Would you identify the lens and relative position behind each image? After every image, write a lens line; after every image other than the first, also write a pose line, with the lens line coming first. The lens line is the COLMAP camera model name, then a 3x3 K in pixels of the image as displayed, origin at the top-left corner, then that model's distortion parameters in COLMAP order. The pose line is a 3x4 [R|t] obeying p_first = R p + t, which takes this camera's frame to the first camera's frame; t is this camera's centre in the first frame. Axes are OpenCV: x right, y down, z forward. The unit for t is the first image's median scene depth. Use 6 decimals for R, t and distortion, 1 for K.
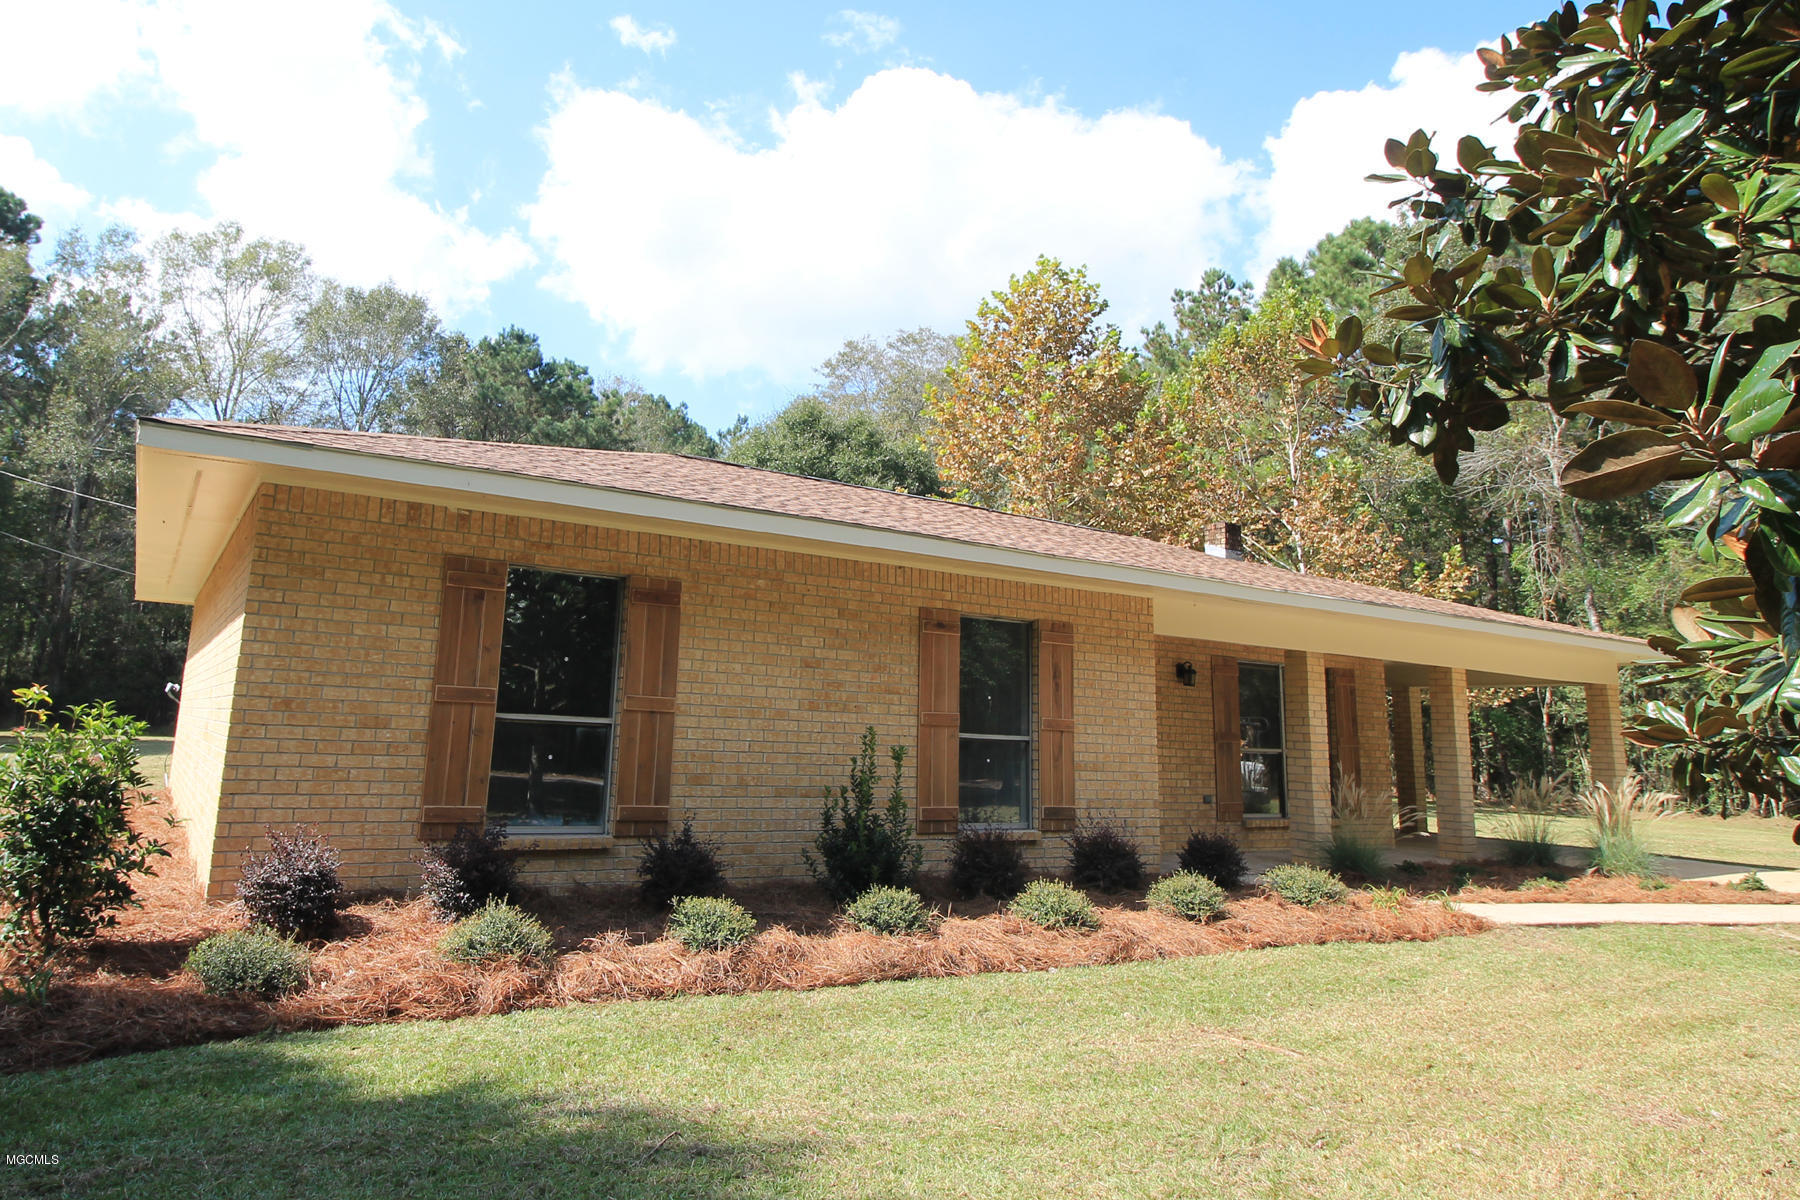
lens RADIAL K [[1033.5, 0, 784.1], [0, 1033.5, 545.7], [0, 0, 1]] dist [0.012518, -0.015574]
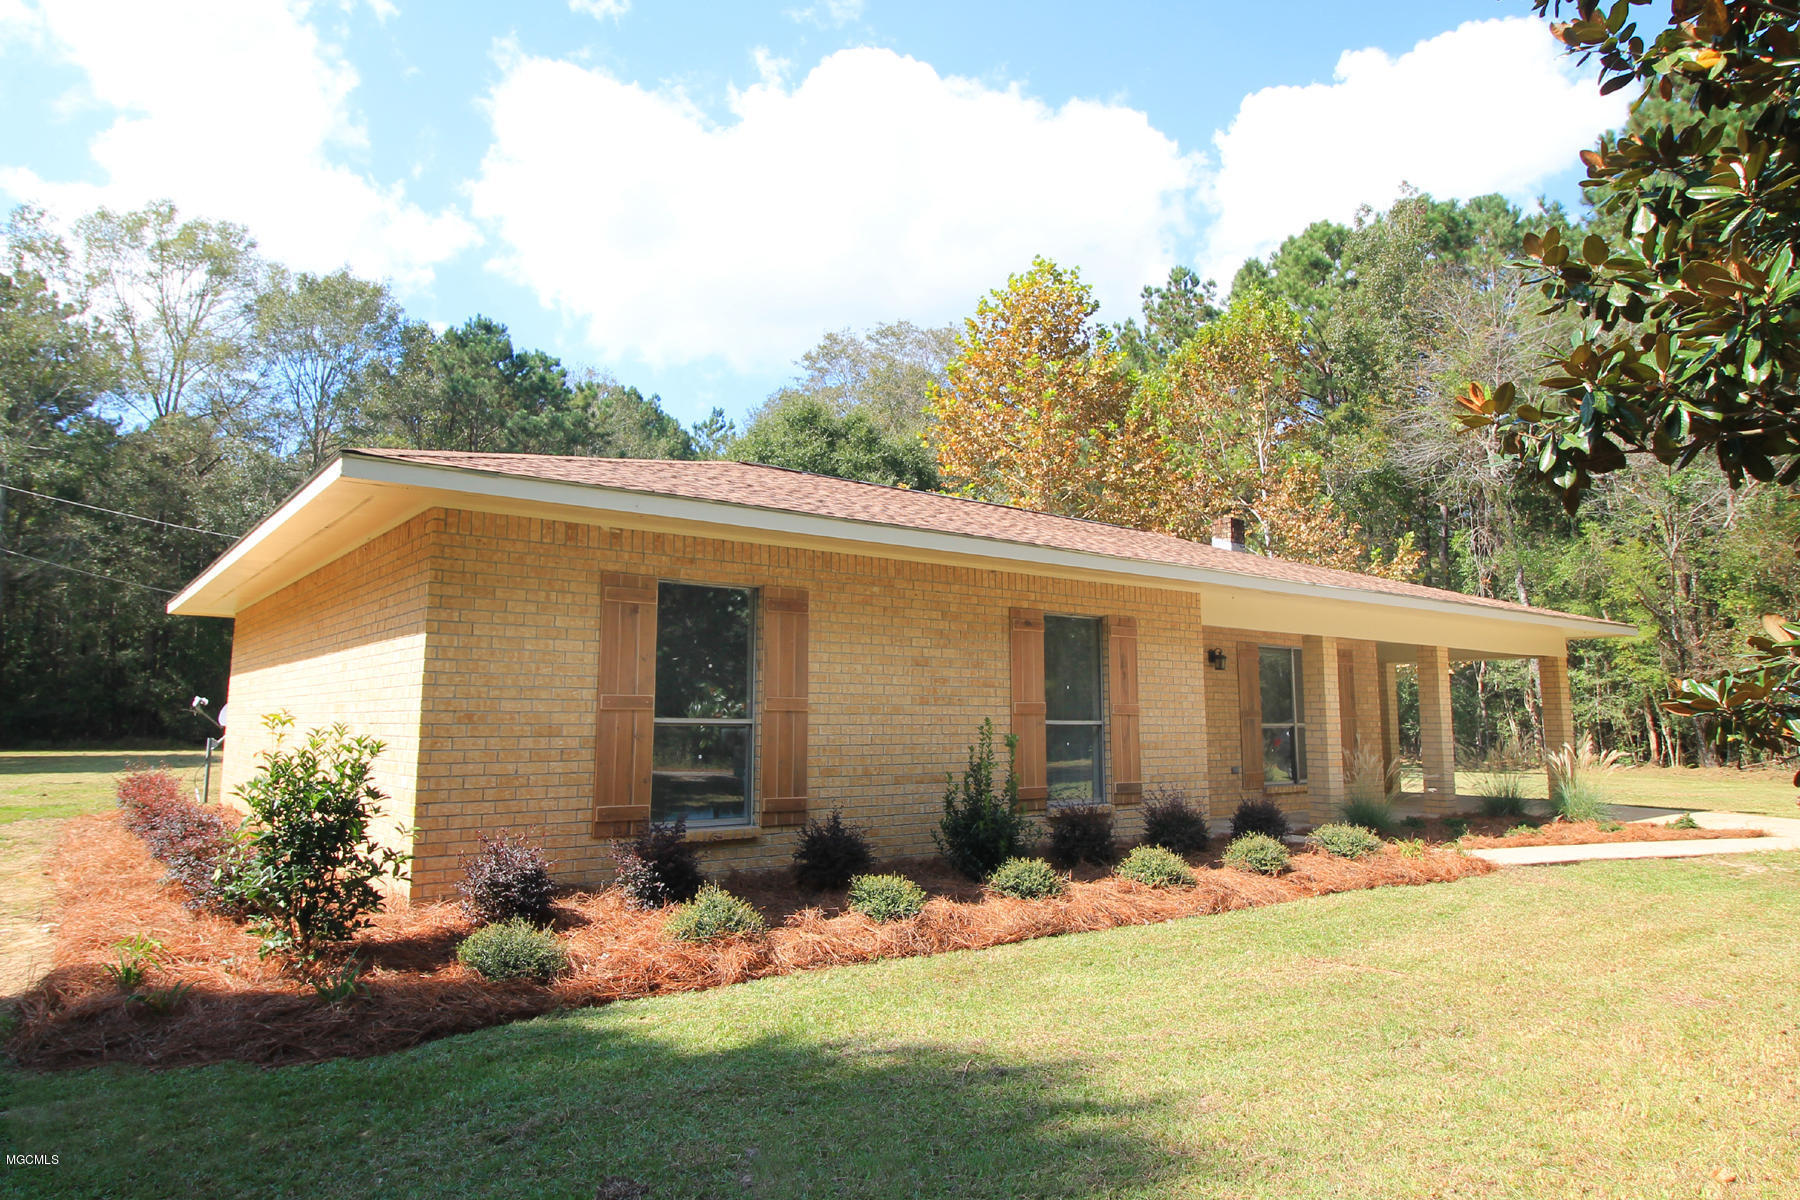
lens RADIAL K [[1026.5, 0, 870.1], [0, 1026.5, 592.6], [0, 0, 1]] dist [0.017606, -0.017399]
pose [[0.993381, -0.022086, 0.112722, -0.110225], [0.015879, 0.998323, 0.055664, -0.015228], [-0.113762, -0.053506, 0.992066, -0.047971]]
